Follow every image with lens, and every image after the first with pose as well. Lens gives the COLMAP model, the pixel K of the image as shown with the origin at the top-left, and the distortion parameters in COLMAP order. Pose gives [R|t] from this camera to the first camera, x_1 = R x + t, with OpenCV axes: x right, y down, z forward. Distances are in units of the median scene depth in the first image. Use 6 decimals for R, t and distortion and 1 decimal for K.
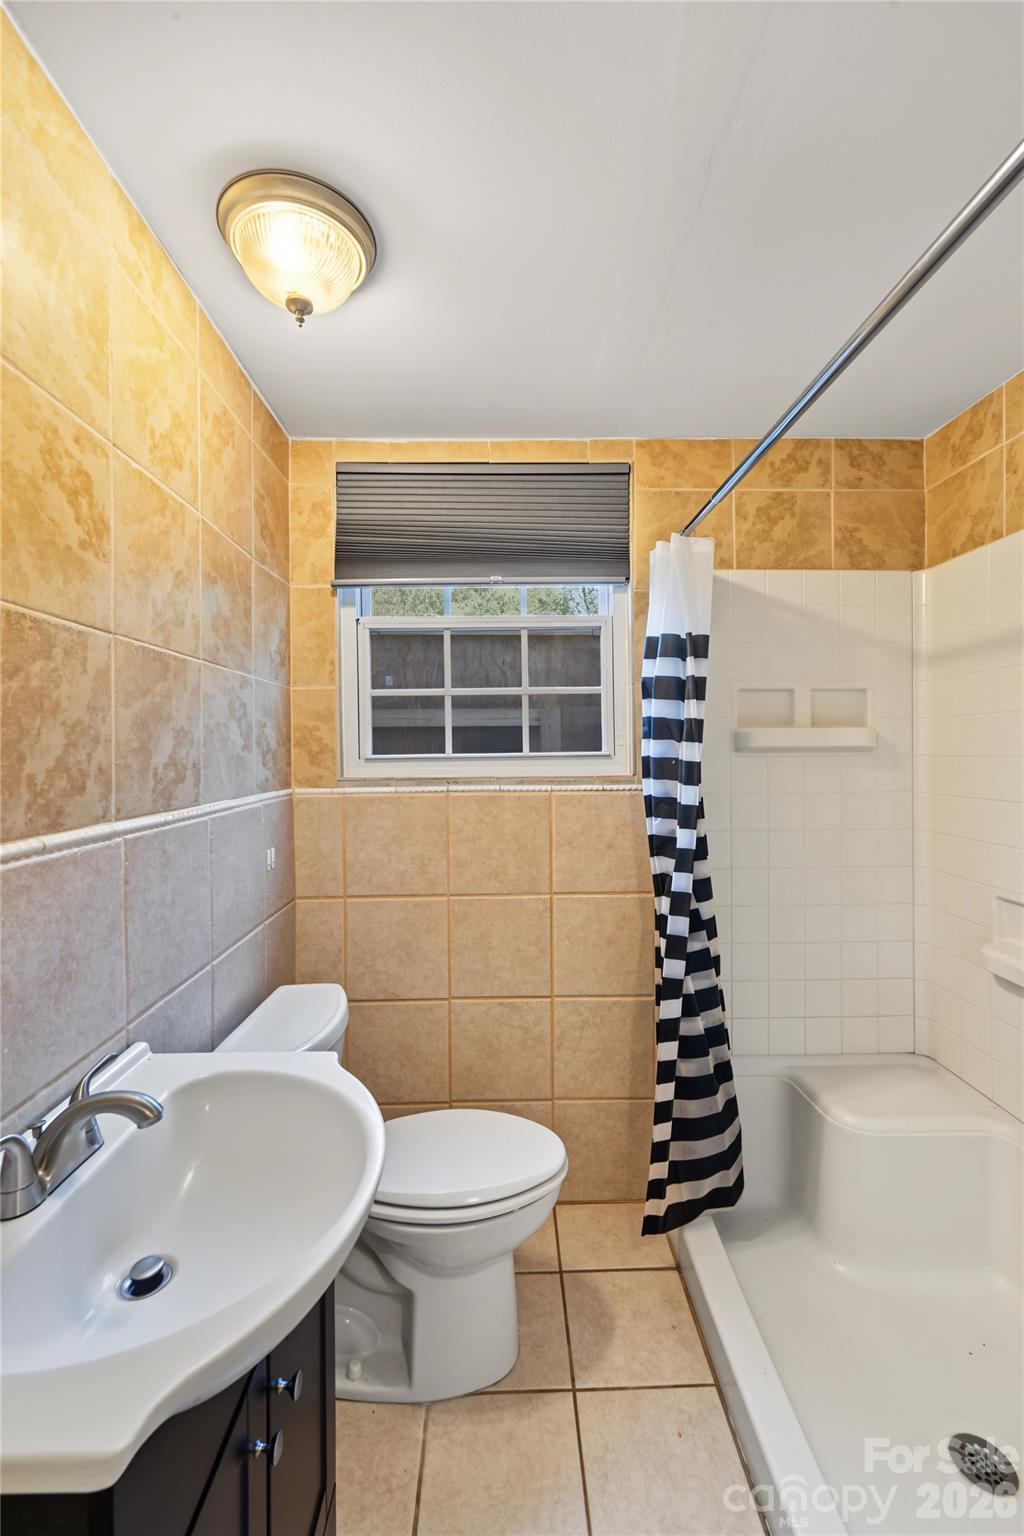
lens RADIAL K [[628.5, 0, 515.2], [0, 628.5, 757.2], [0, 0, 1]] dist [-0.001134, -0.000268]
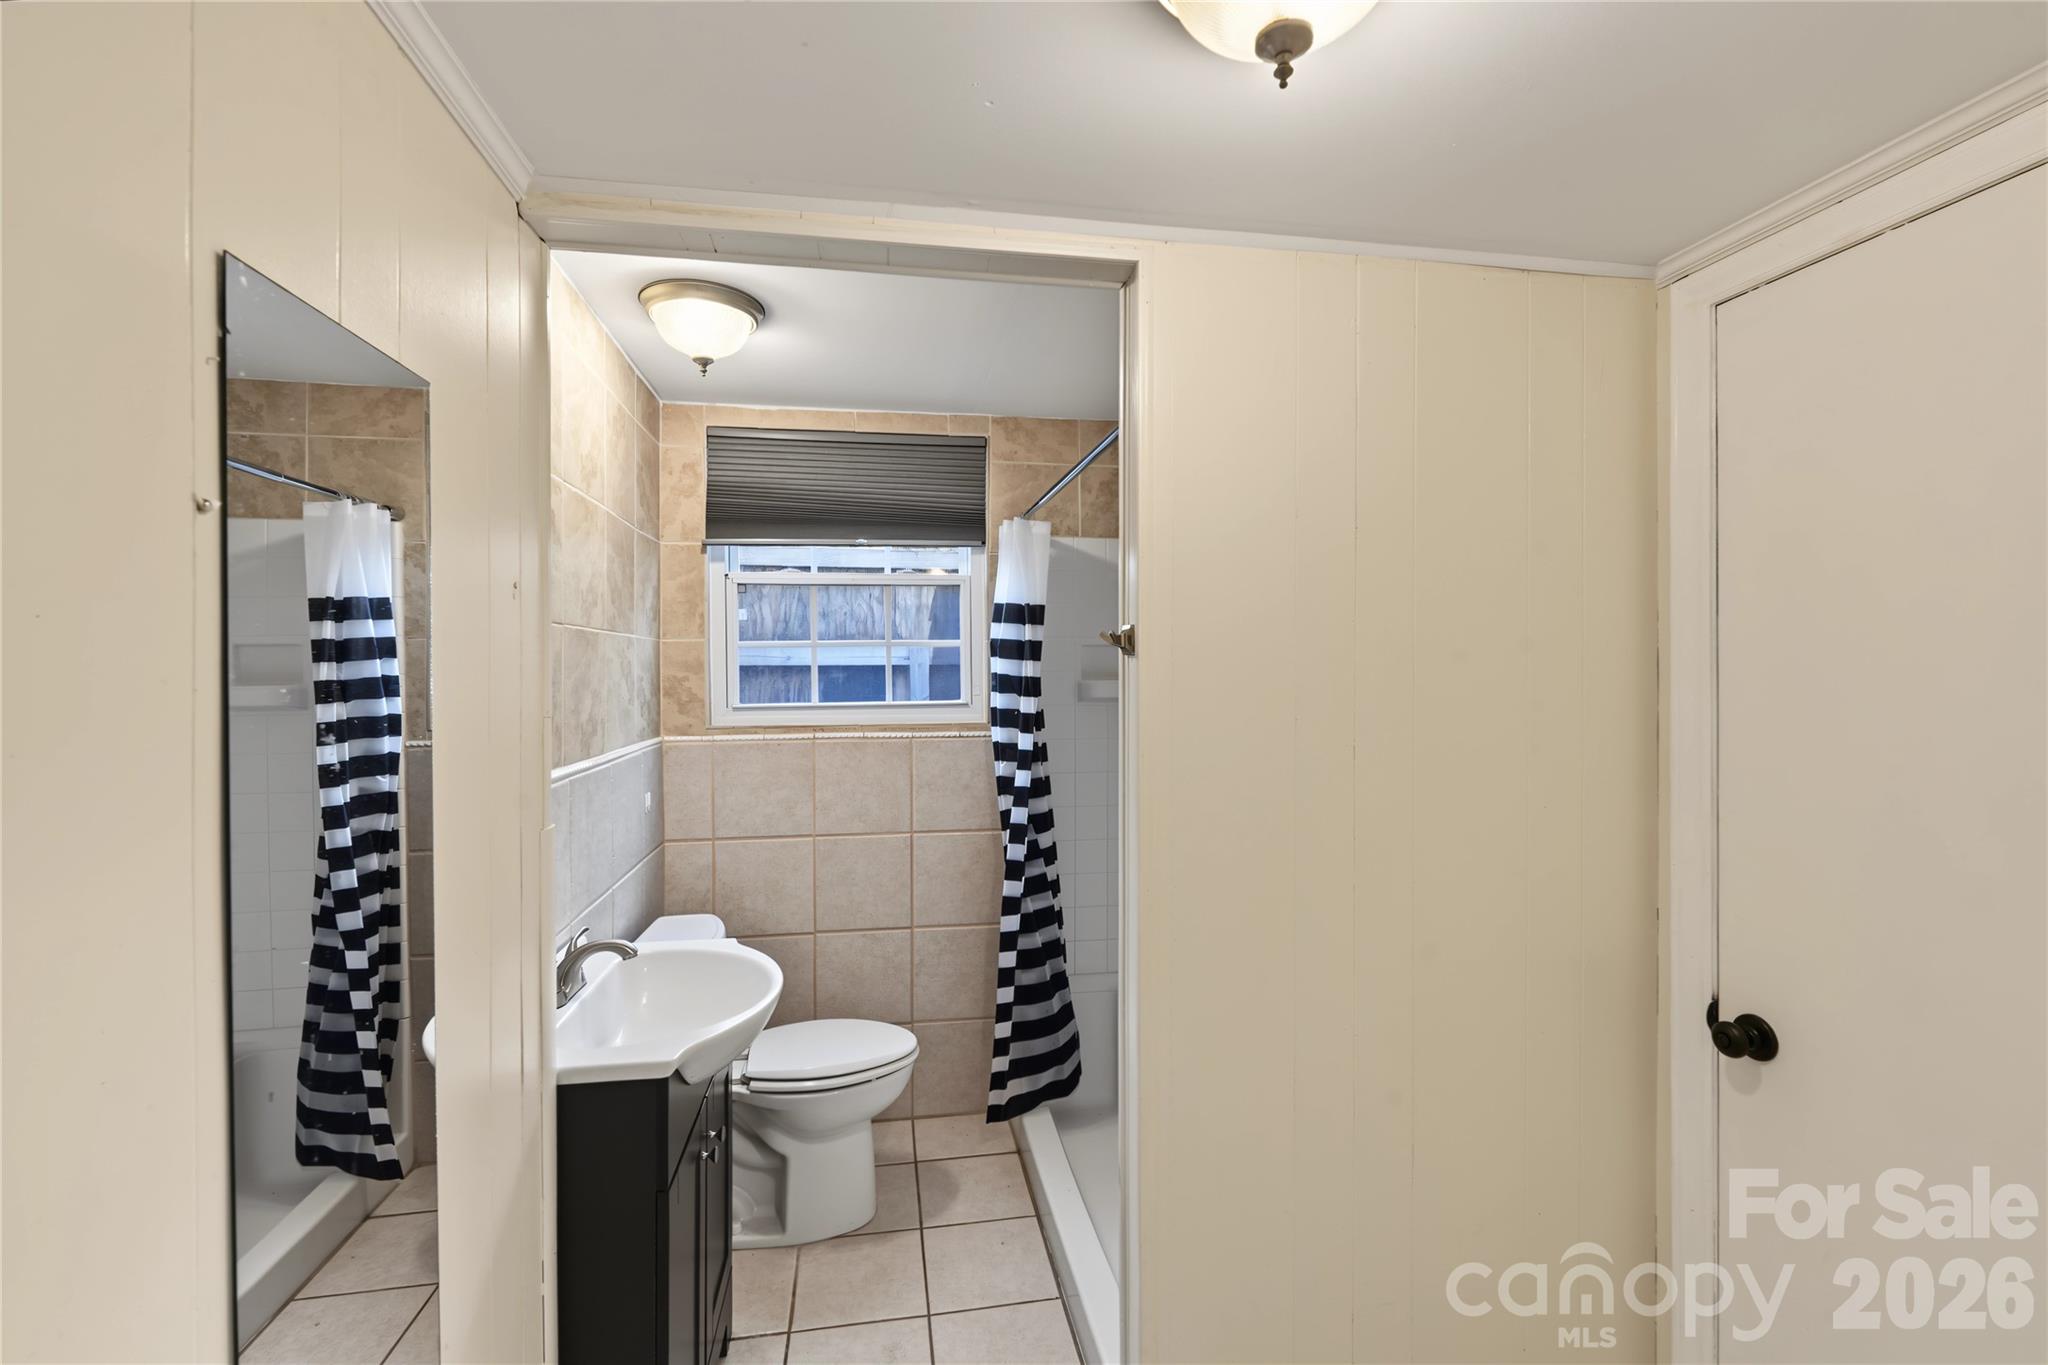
lens RADIAL K [[838.0, 0, 1025.2], [0, 838.0, 684.5], [0, 0, 1]] dist [-0.001134, -0.000268]
pose [[0.987324, 0.005152, 0.158637, 0.022679], [-0.005245, 0.999986, 0.000170, -0.042936], [-0.158634, -0.001000, 0.987337, -0.508696]]
